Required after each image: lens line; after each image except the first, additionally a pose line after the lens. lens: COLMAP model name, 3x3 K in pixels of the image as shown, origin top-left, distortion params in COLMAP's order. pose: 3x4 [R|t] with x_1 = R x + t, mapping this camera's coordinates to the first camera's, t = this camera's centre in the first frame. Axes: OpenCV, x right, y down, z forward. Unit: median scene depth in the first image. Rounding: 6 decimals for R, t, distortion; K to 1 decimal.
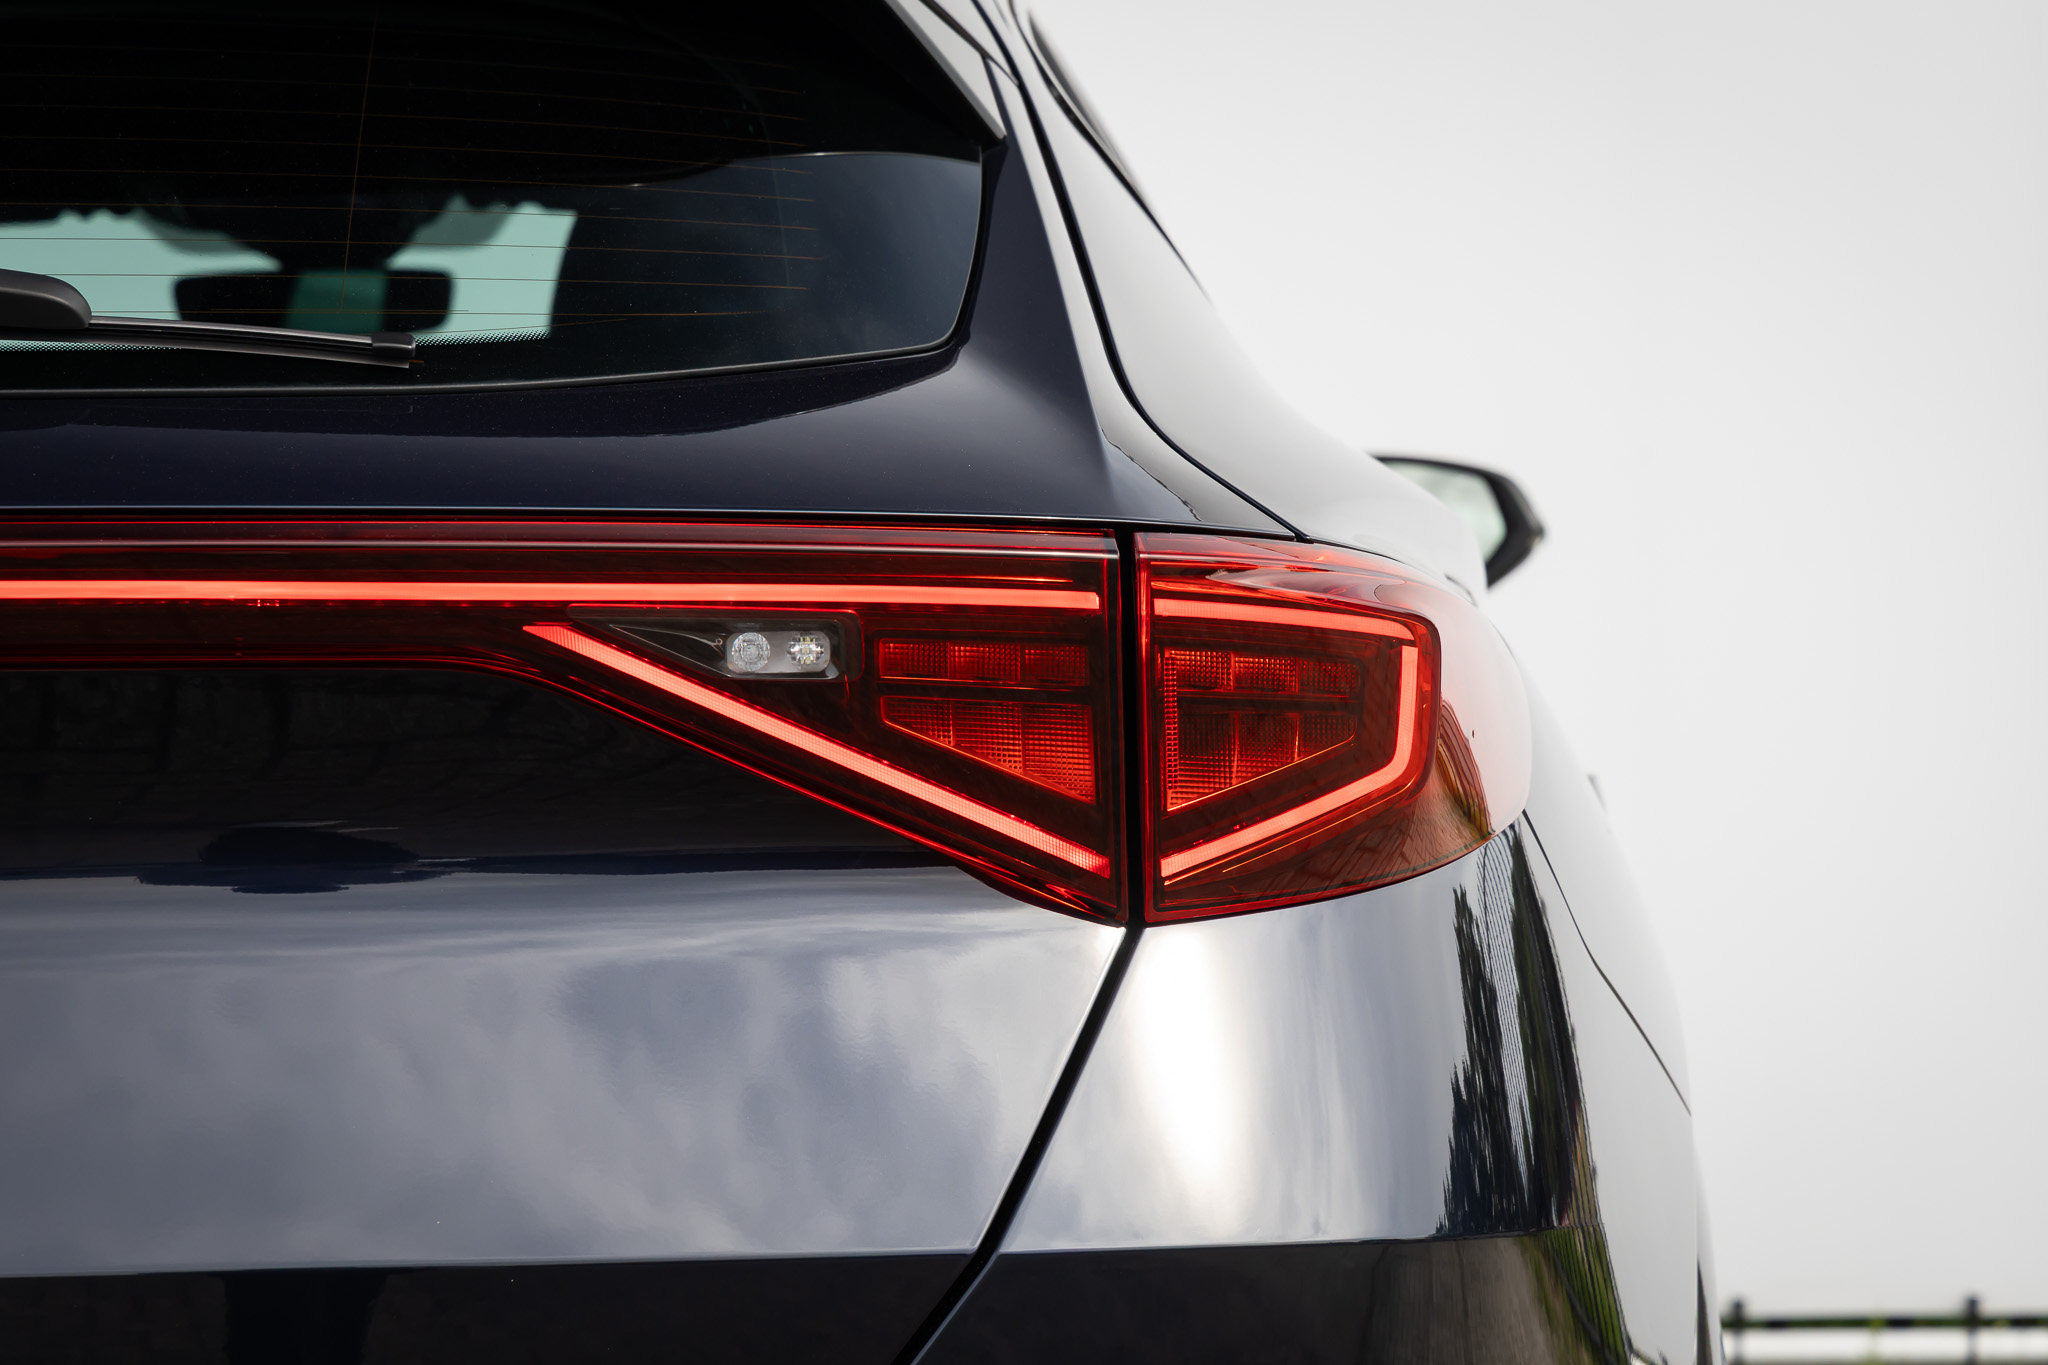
lens RADIAL K [[5693.9, 0, 1024.0], [0, 5693.9, 682.5], [0, 0, 1]] dist [0.288911, -0.033733]
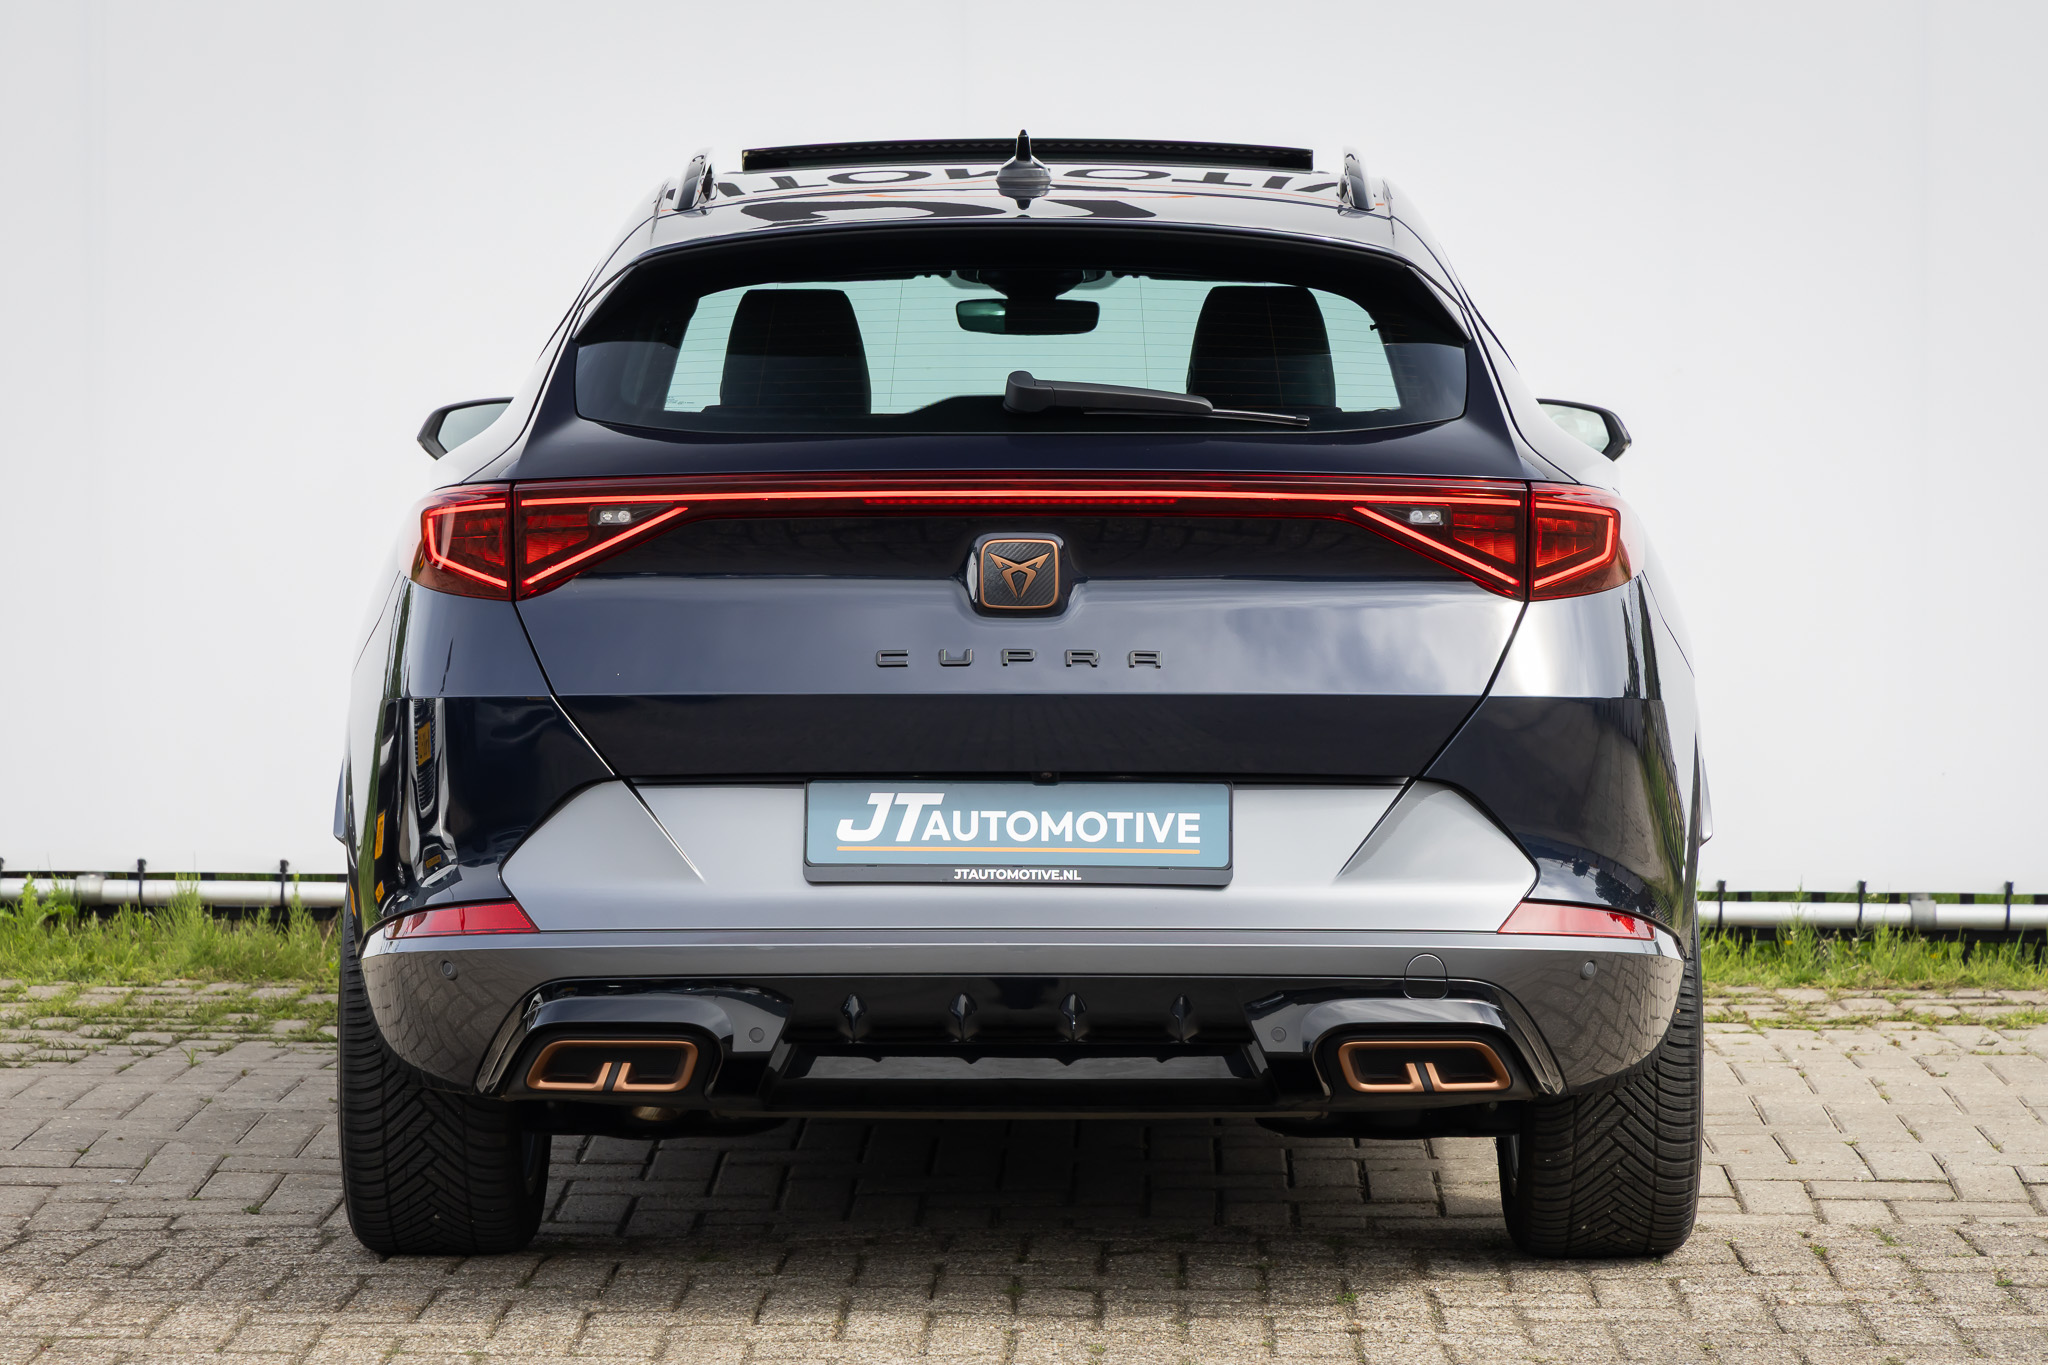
lens RADIAL K [[6169.3, 0, 1024.0], [0, 6169.3, 682.5], [0, 0, 1]] dist [0.059276, 1.018946]
pose [[0.999749, 0.021749, 0.005355, -0.287361], [-0.021926, 0.999124, 0.035634, -0.031081], [-0.004576, -0.035743, 0.999351, -2.549157]]
